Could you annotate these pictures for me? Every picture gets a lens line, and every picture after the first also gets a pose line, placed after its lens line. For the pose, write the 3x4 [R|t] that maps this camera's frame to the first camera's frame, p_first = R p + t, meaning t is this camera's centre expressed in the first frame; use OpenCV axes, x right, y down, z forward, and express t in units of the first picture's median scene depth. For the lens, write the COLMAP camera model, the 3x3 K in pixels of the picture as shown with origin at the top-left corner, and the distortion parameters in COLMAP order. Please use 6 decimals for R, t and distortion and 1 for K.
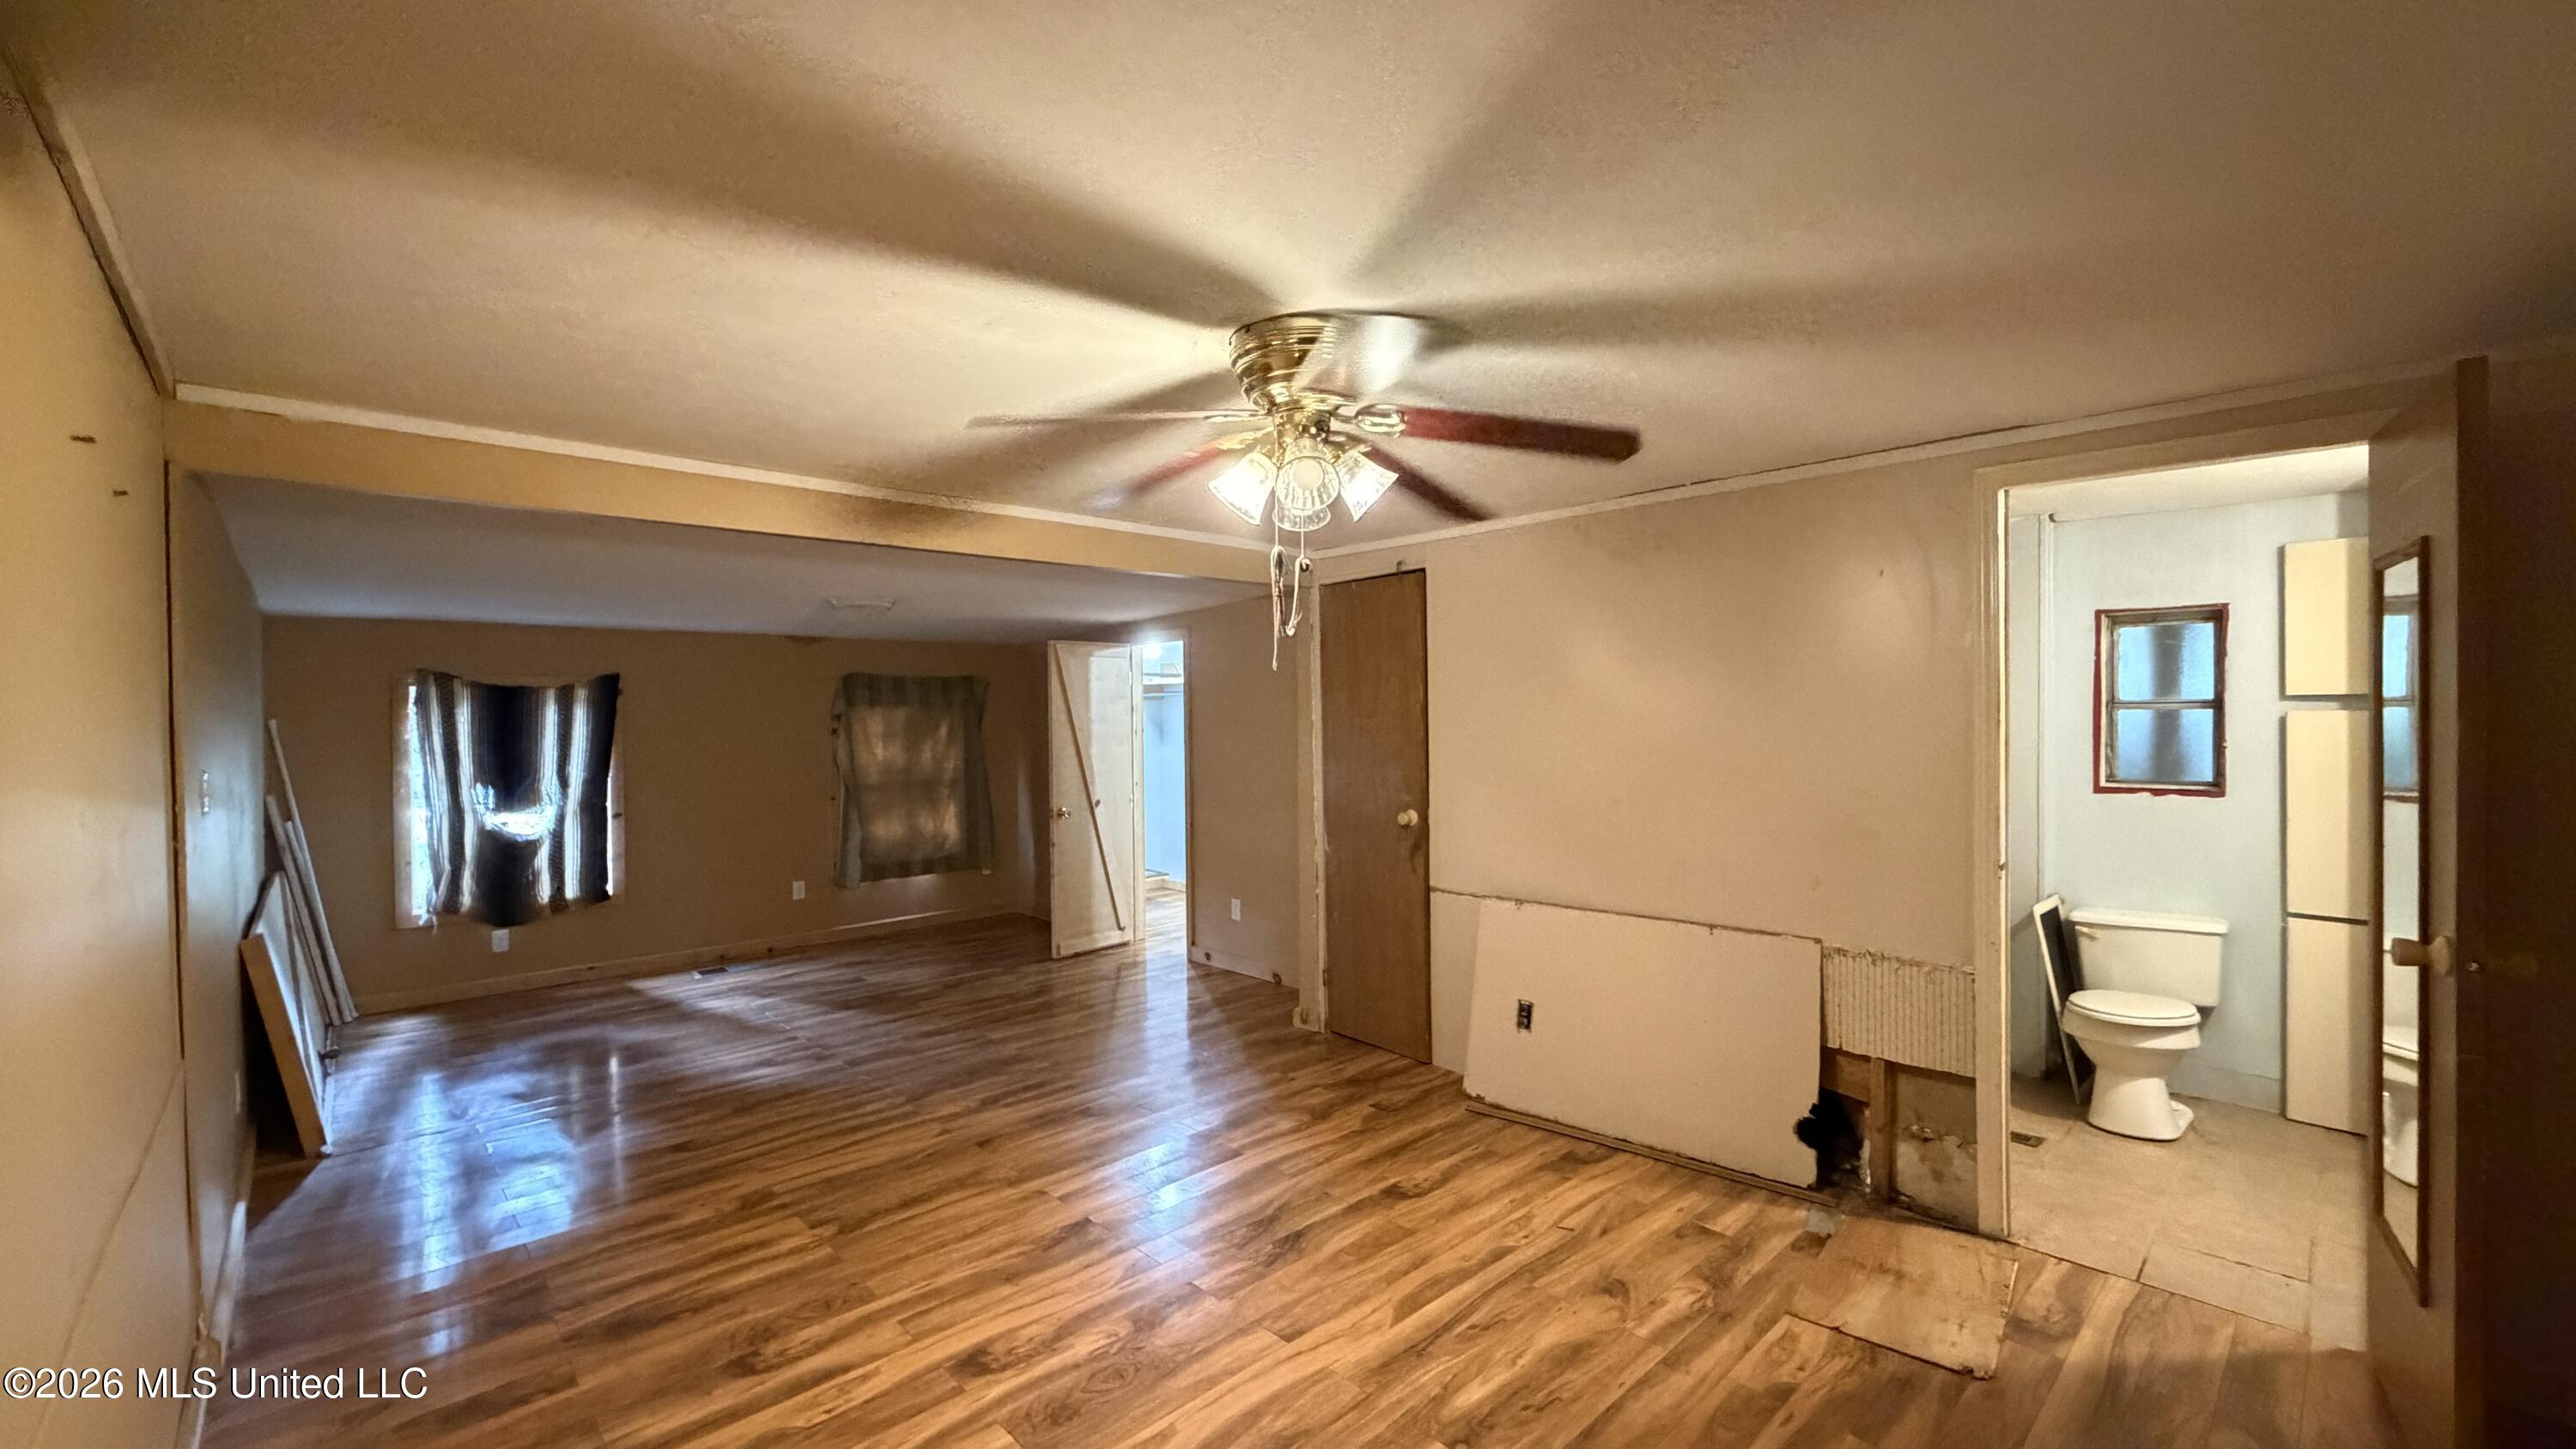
lens RADIAL K [[1028.3, 0, 1281.7], [0, 1028.3, 724.3], [0, 0, 1]] dist [-0.001533, 0.000695]
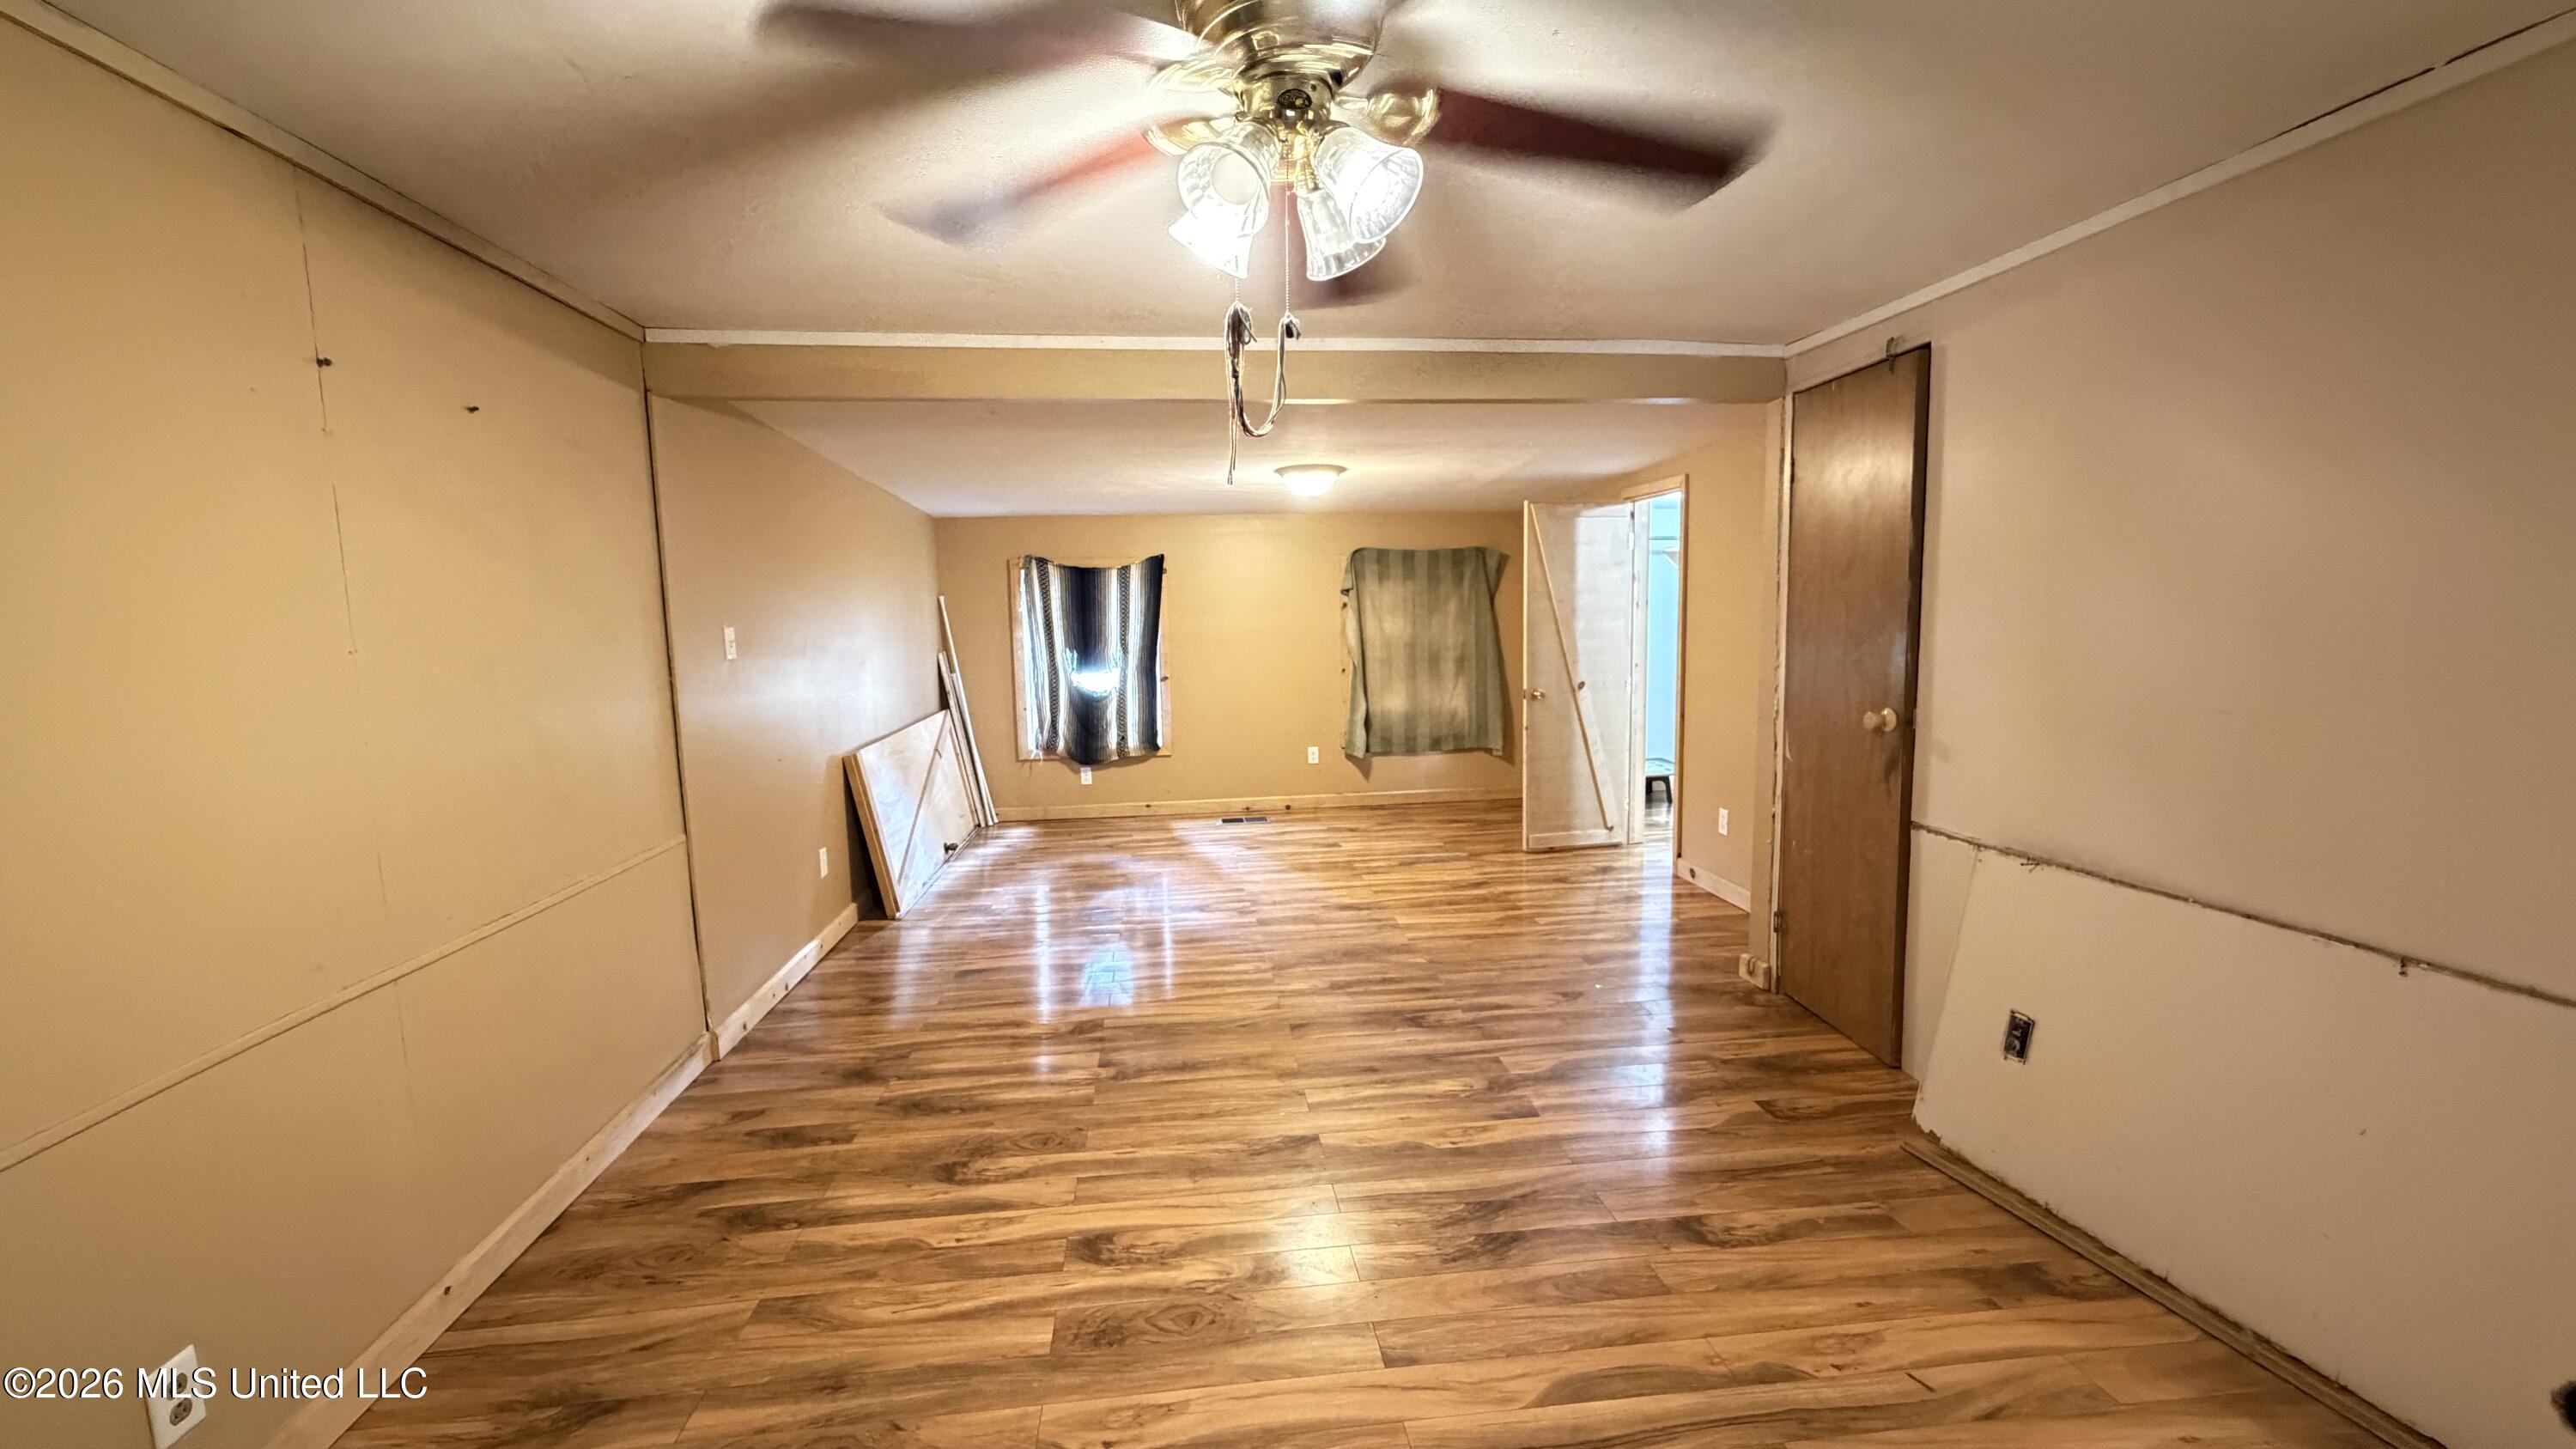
lens RADIAL K [[1028.3, 0, 1281.3], [0, 1028.3, 723.2], [0, 0, 1]] dist [-0.001533, 0.000695]
pose [[0.802451, 0.062659, -0.593420, 0.300910], [0.004426, 0.993819, 0.110922, 0.020725], [0.596702, -0.091636, 0.797214, 0.297111]]
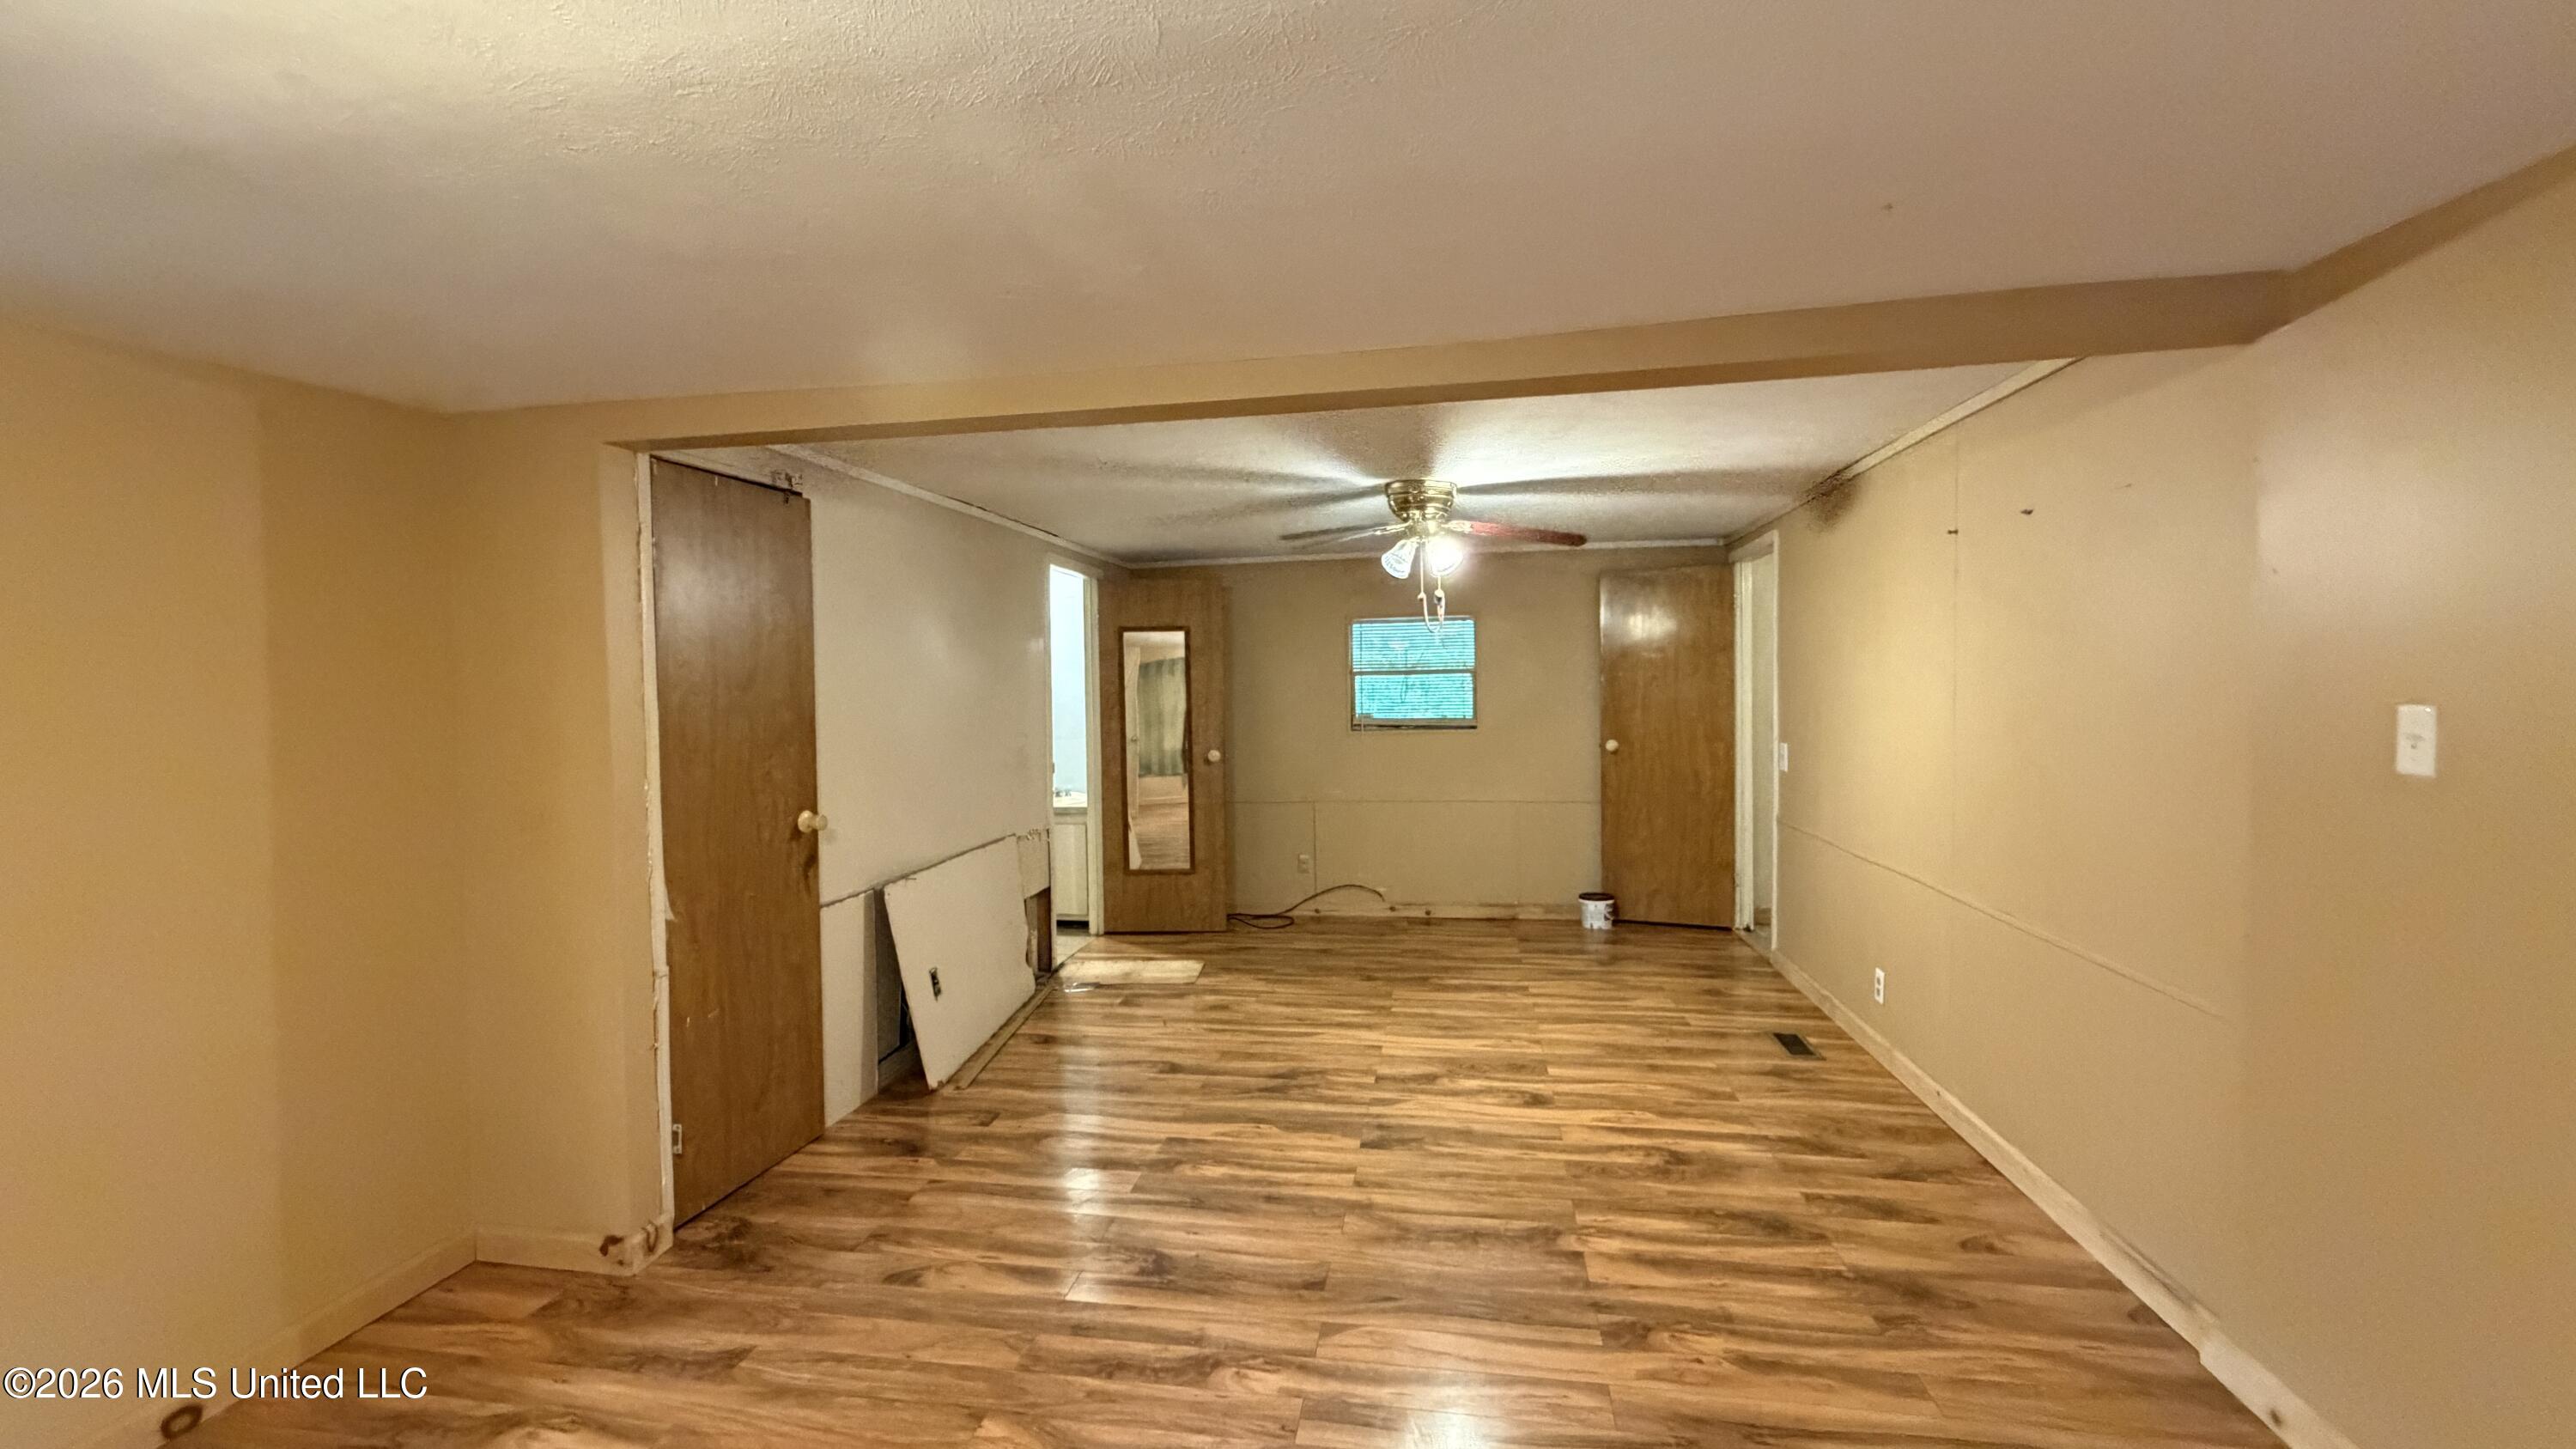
lens RADIAL K [[1028.3, 0, 1278.0], [0, 1028.3, 707.6], [0, 0, 1]] dist [-0.001533, 0.000695]
pose [[-0.599608, 0.005973, 0.800271, -0.993234], [0.035571, 0.999183, 0.019194, 0.007221], [-0.799503, 0.039976, -0.599331, 1.696322]]
